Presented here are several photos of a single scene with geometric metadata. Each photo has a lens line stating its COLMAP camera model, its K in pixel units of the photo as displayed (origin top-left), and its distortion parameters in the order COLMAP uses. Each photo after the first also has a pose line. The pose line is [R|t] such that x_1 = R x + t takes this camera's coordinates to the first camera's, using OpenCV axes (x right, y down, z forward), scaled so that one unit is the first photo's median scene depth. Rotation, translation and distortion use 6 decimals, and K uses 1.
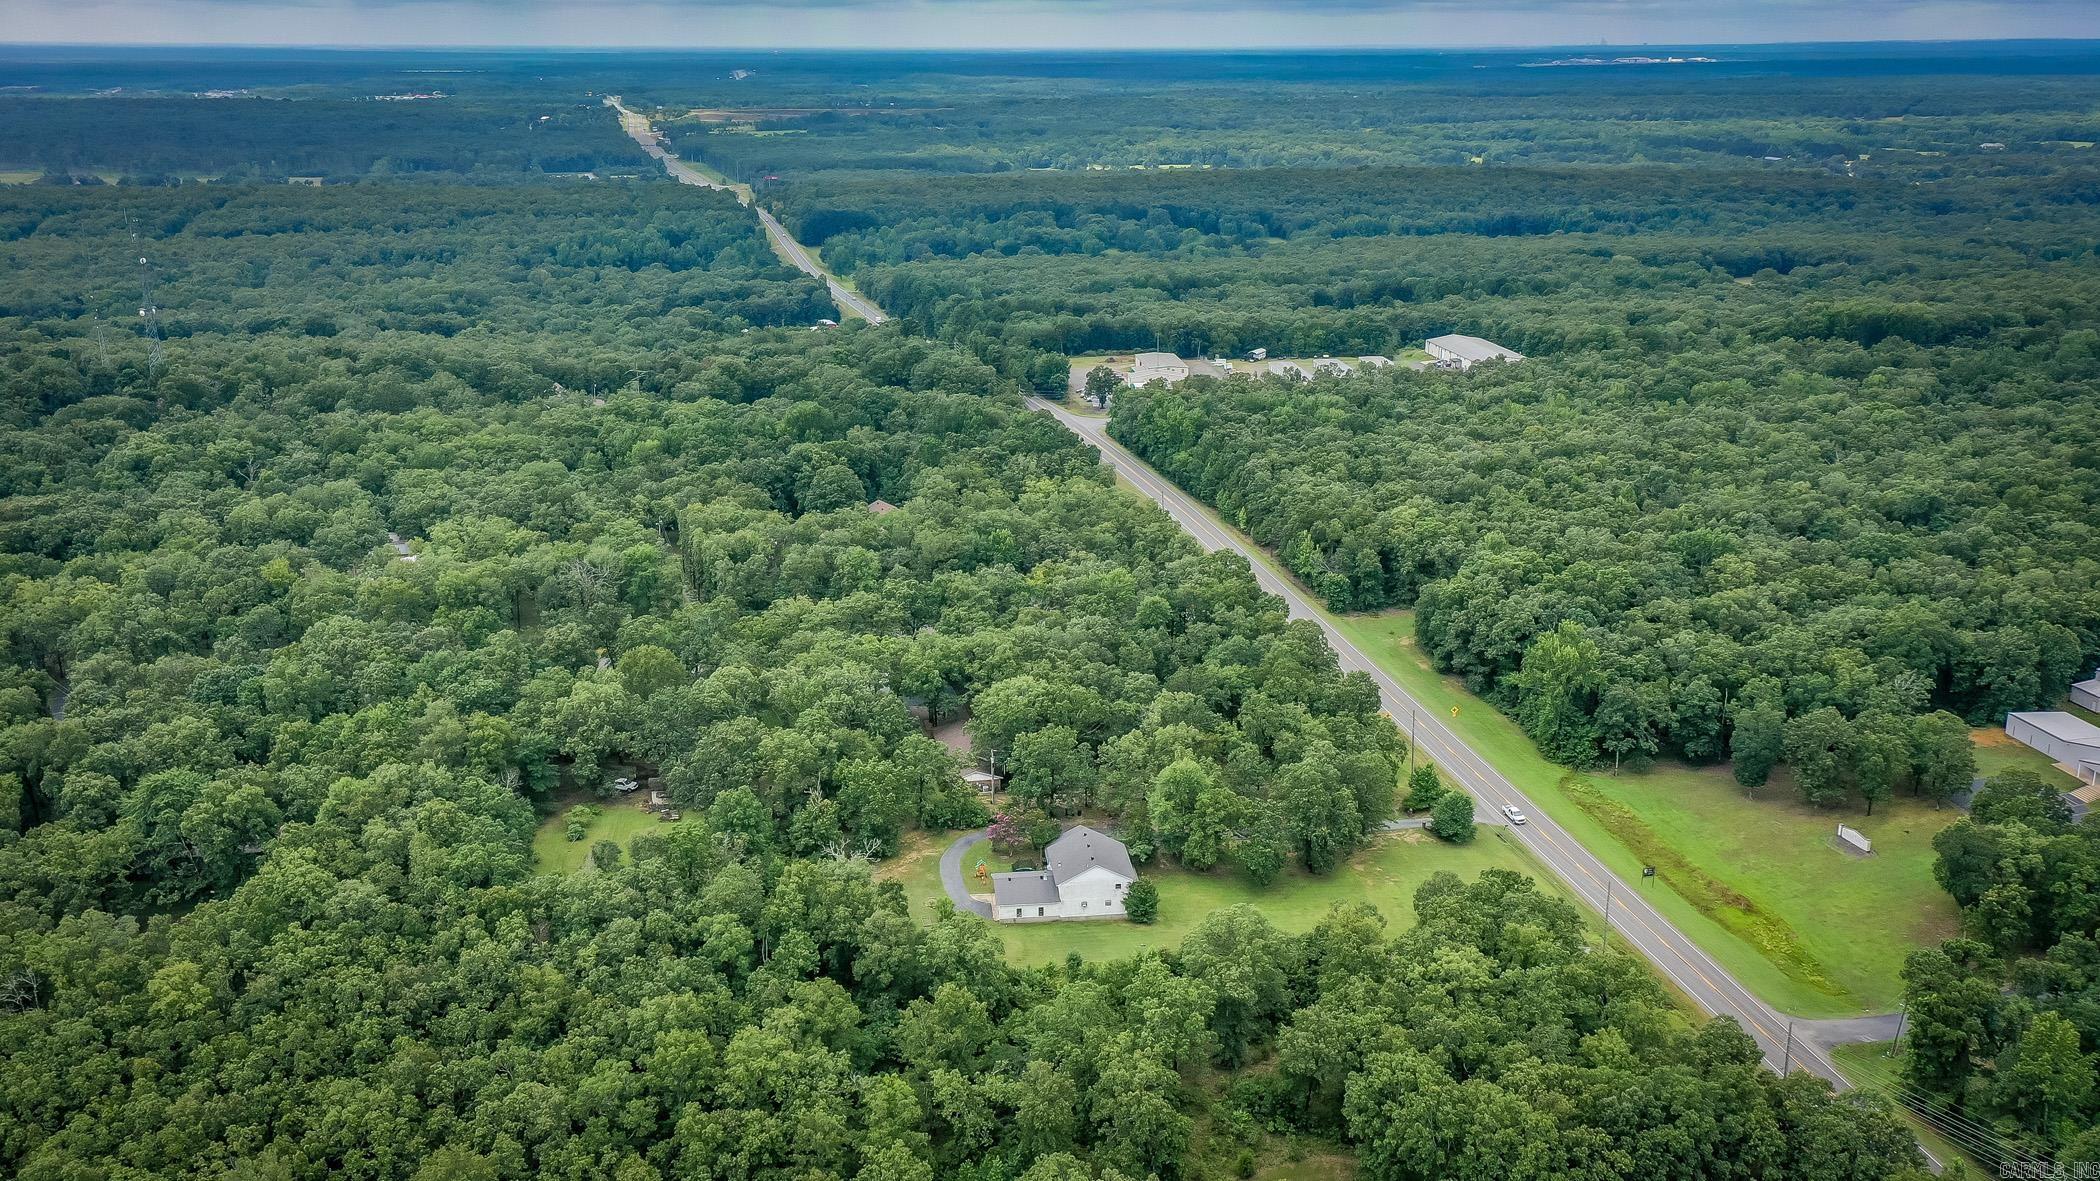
lens RADIAL K [[1853.4, 0, 1050.0], [0, 1853.4, 590.5], [0, 0, 1]] dist [0.055698, 0.003188]
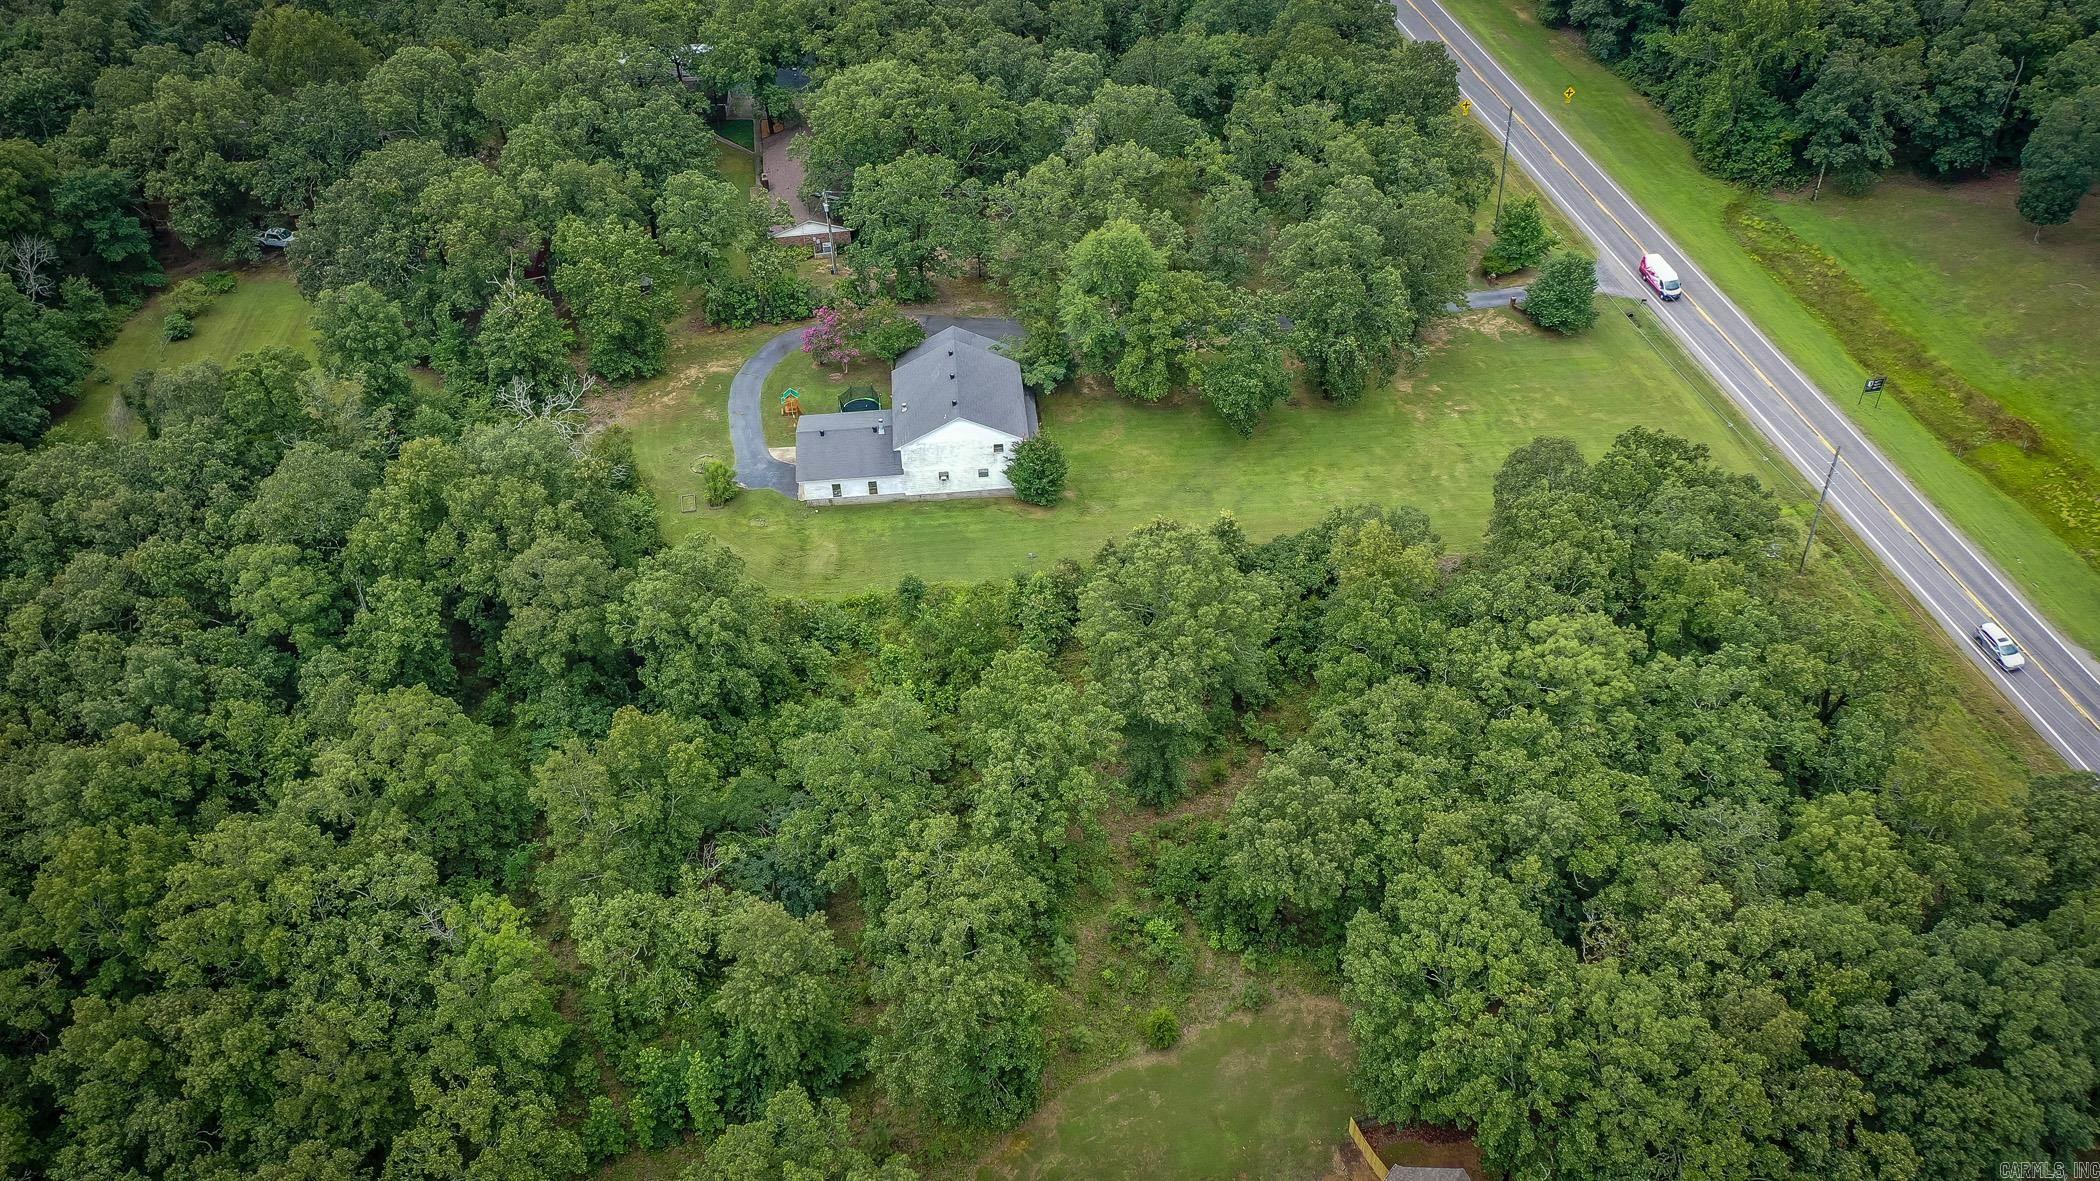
lens RADIAL K [[1727.2, 0, 1050.0], [0, 1727.2, 590.5], [0, 0, 1]] dist [0.028844, 0.006651]
pose [[0.999271, -0.000144, -0.038165, 0.067720], [0.014528, 0.926140, 0.376900, -0.007675], [0.035292, -0.377180, 0.925467, 0.421810]]
